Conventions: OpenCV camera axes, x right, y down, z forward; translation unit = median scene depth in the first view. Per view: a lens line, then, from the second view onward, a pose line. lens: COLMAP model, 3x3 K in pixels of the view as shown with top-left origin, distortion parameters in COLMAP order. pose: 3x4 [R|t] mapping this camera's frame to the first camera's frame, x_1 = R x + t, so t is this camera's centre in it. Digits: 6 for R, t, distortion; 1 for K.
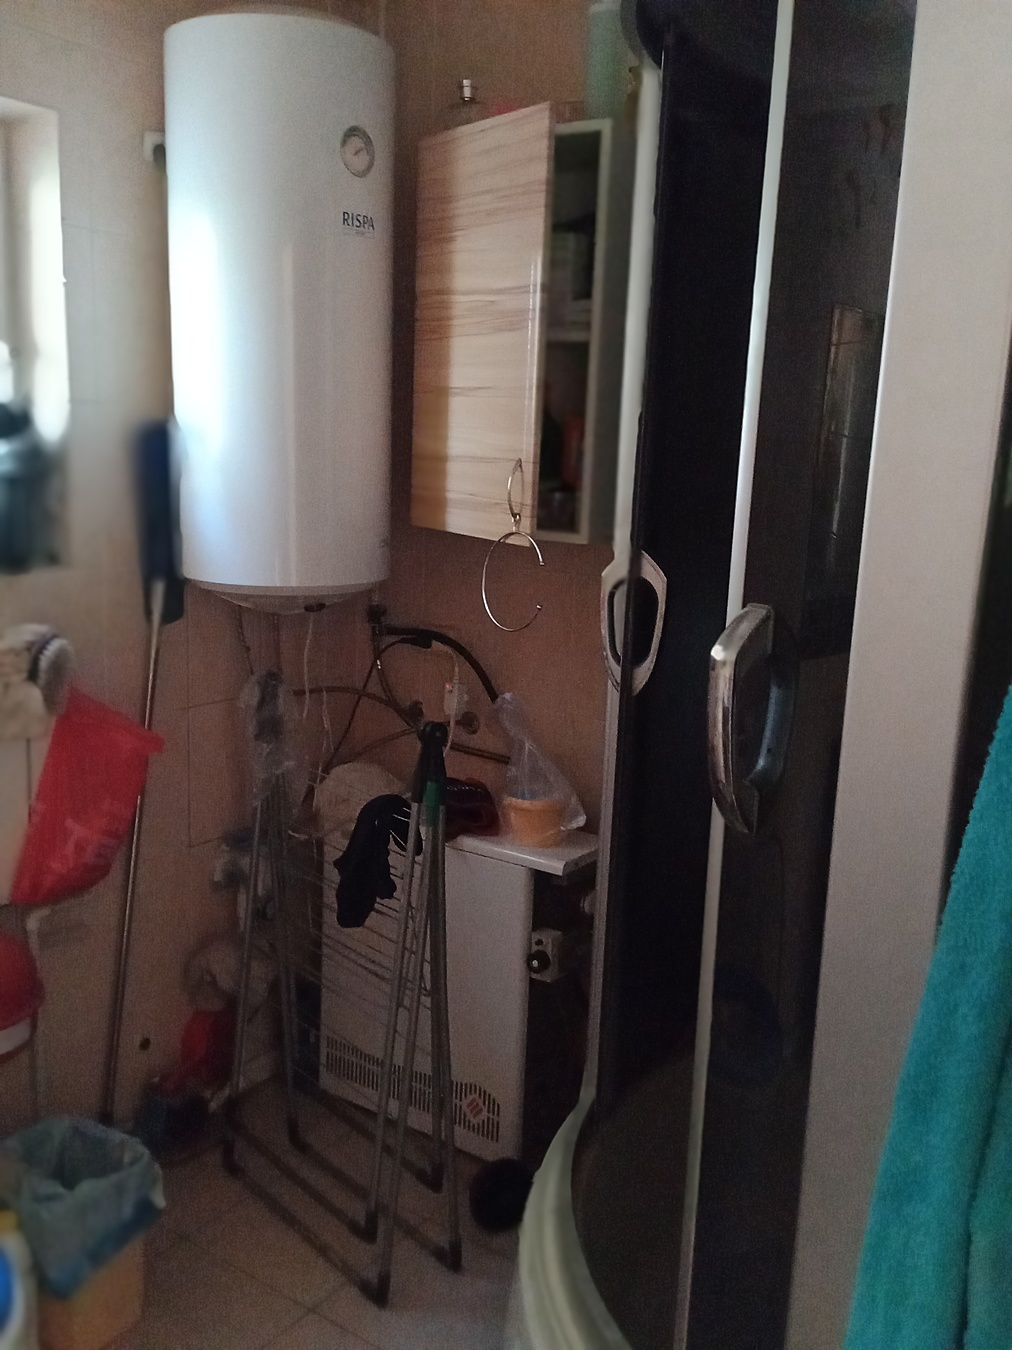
lens RADIAL K [[1197.1, 0, 506.0], [0, 1197.1, 675.0], [0, 0, 1]] dist [0.063456, -0.152125]
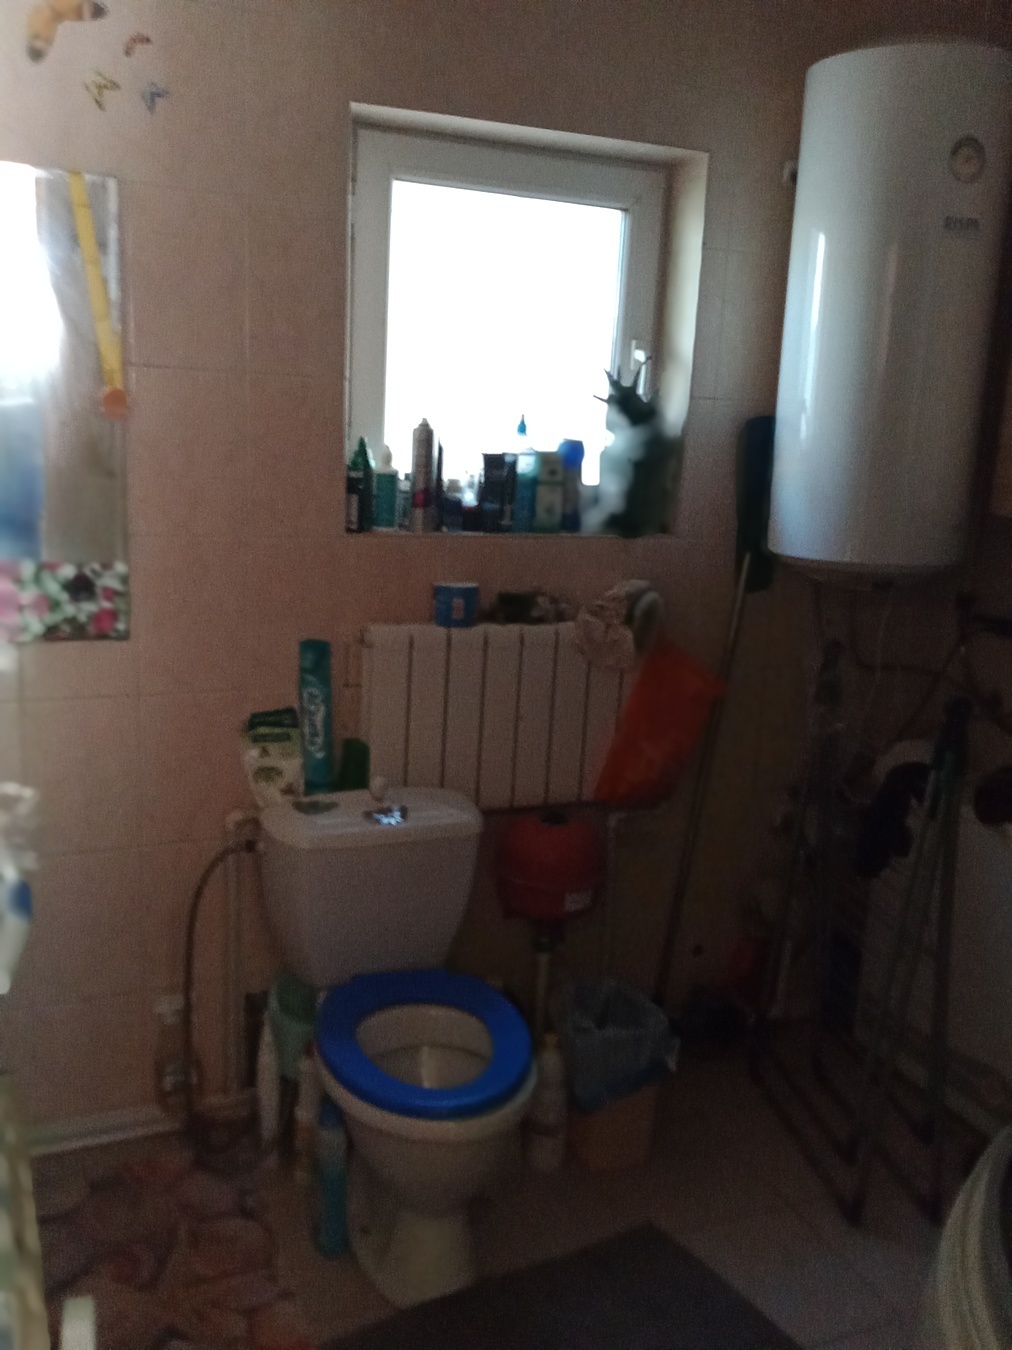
lens RADIAL K [[1197.1, 0, 506.0], [0, 1197.1, 675.0], [0, 0, 1]] dist [0.063456, -0.152125]
pose [[0.837255, 0.112608, -0.535093, 0.154807], [-0.111574, 0.993160, 0.034427, 0.026225], [0.535309, 0.030878, 0.844092, -0.099369]]
